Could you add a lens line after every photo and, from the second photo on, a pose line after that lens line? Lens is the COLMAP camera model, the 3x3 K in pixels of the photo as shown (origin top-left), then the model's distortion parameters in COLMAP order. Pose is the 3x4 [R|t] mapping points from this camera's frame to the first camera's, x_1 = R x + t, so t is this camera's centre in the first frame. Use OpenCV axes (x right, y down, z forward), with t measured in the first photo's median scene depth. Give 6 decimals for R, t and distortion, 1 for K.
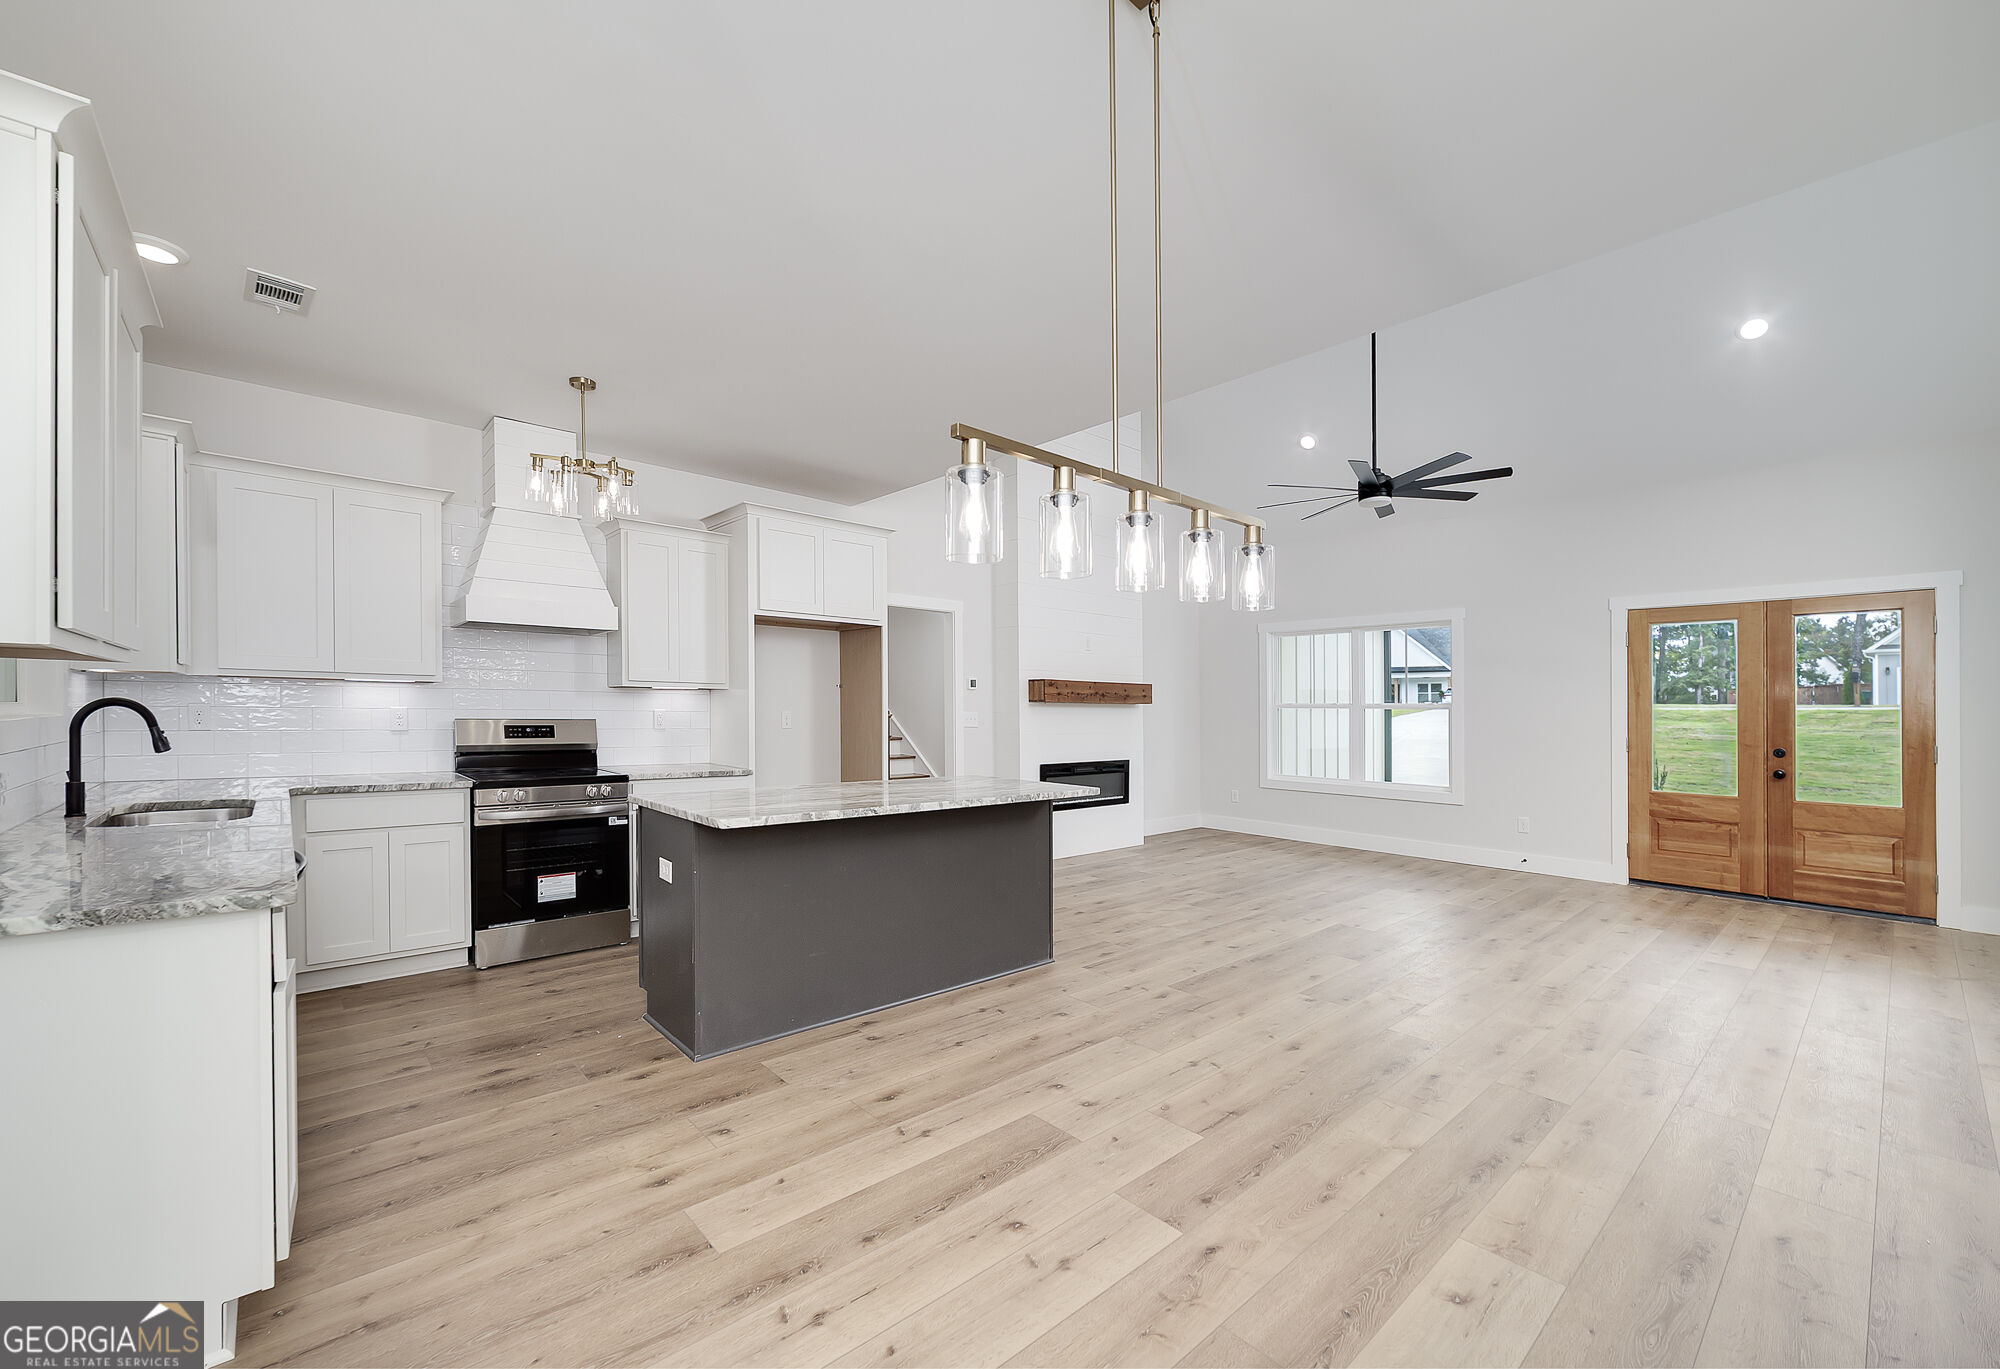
lens RADIAL K [[806.3, 0, 957.1], [0, 806.3, 684.2], [0, 0, 1]] dist [-0.002181, 0.001268]
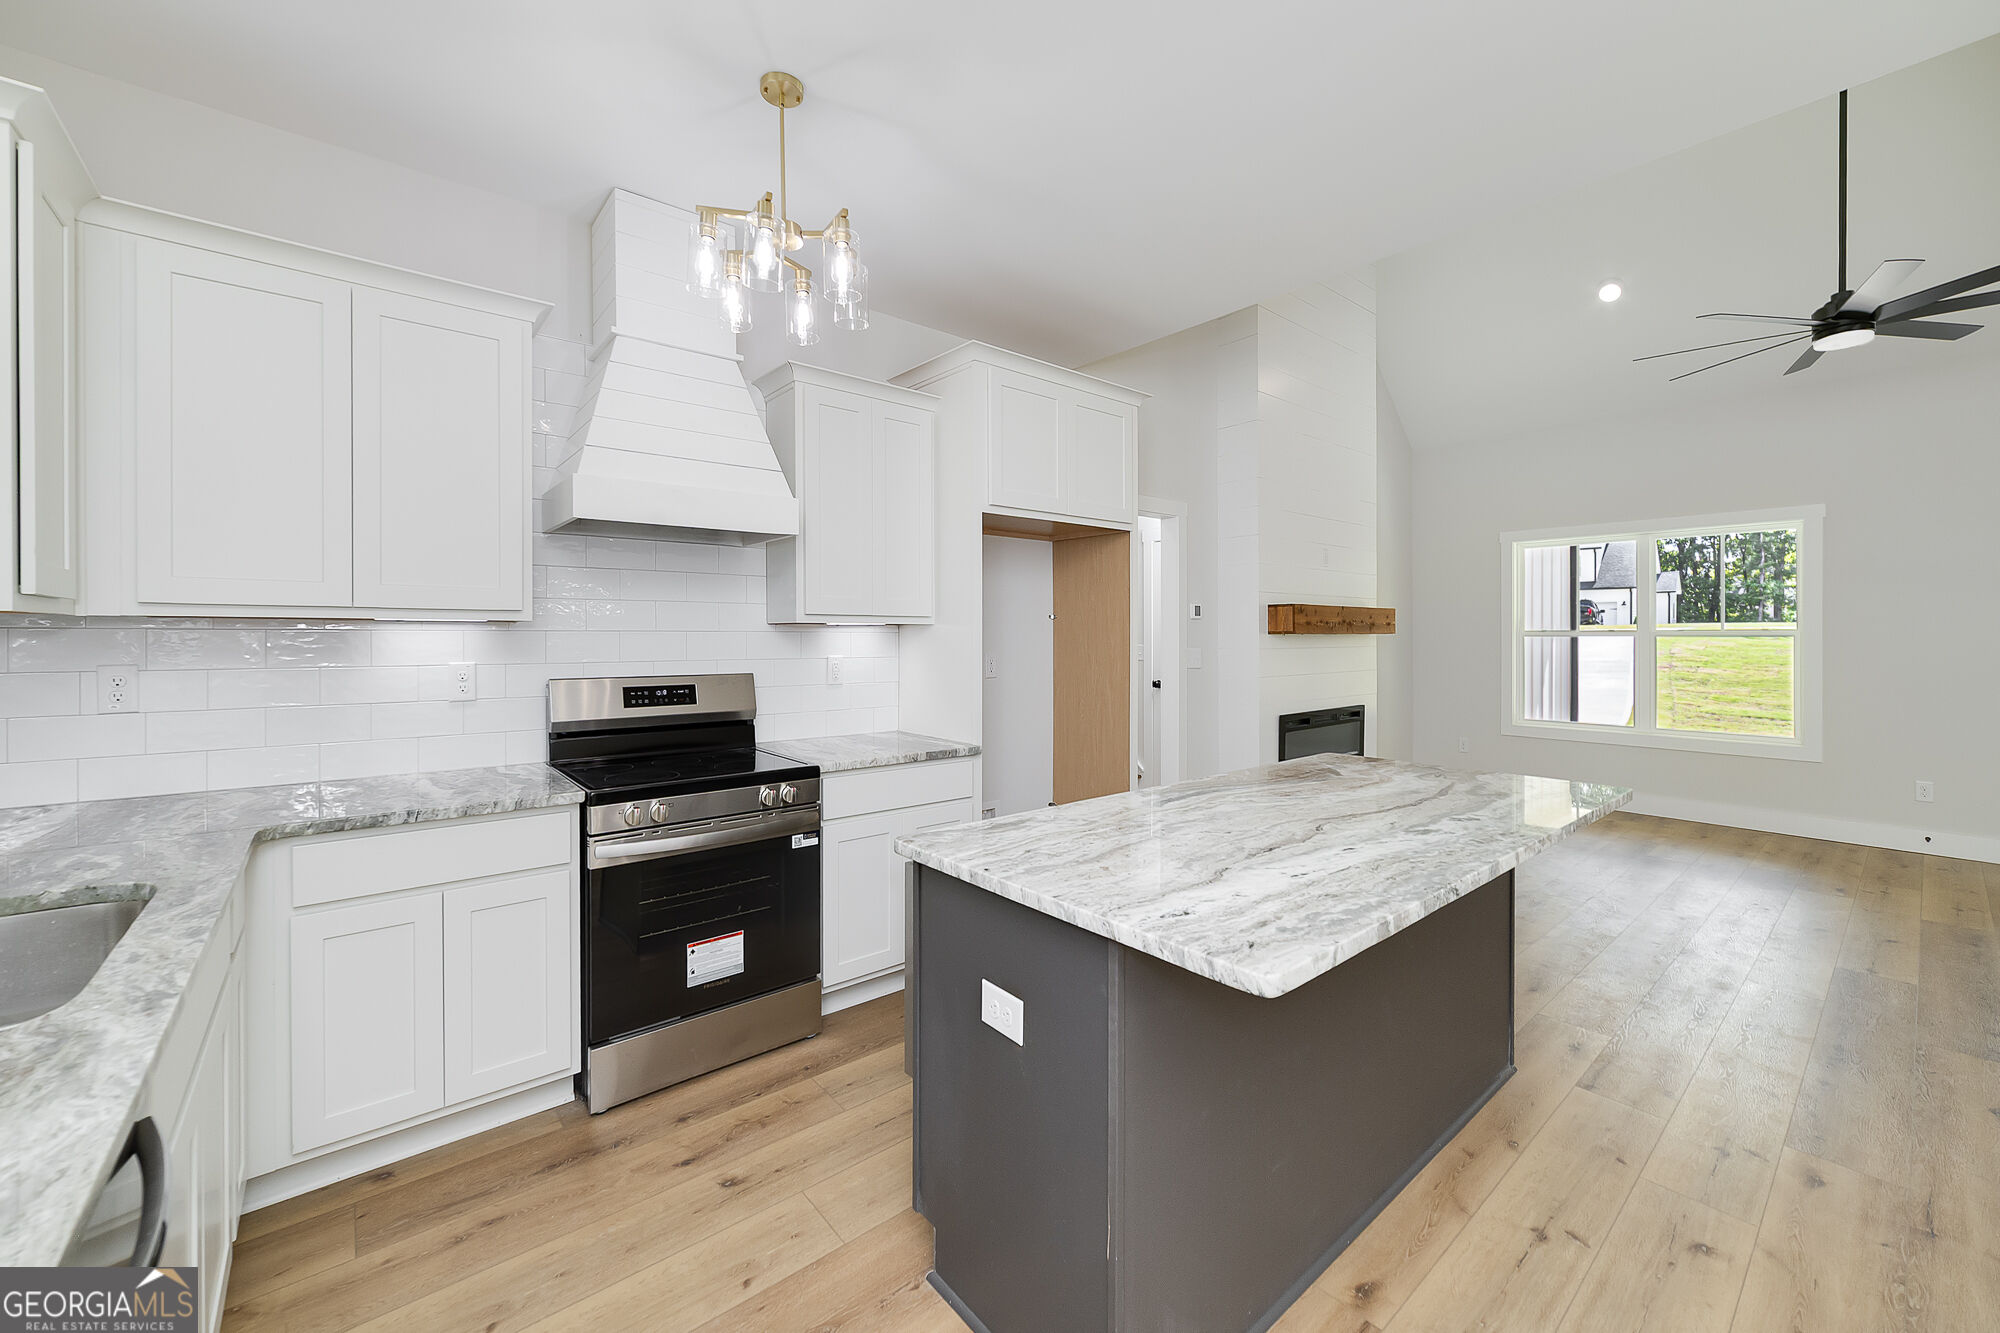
lens RADIAL K [[783.3, 0, 959.5], [0, 783.3, 591.1], [0, 0, 1]] dist [-0.003422, 0.001133]
pose [[0.998849, -0.014883, -0.045592, -0.281806], [0.013643, 0.999532, -0.027372, -0.004807], [0.045978, 0.026719, 0.998585, 0.413556]]
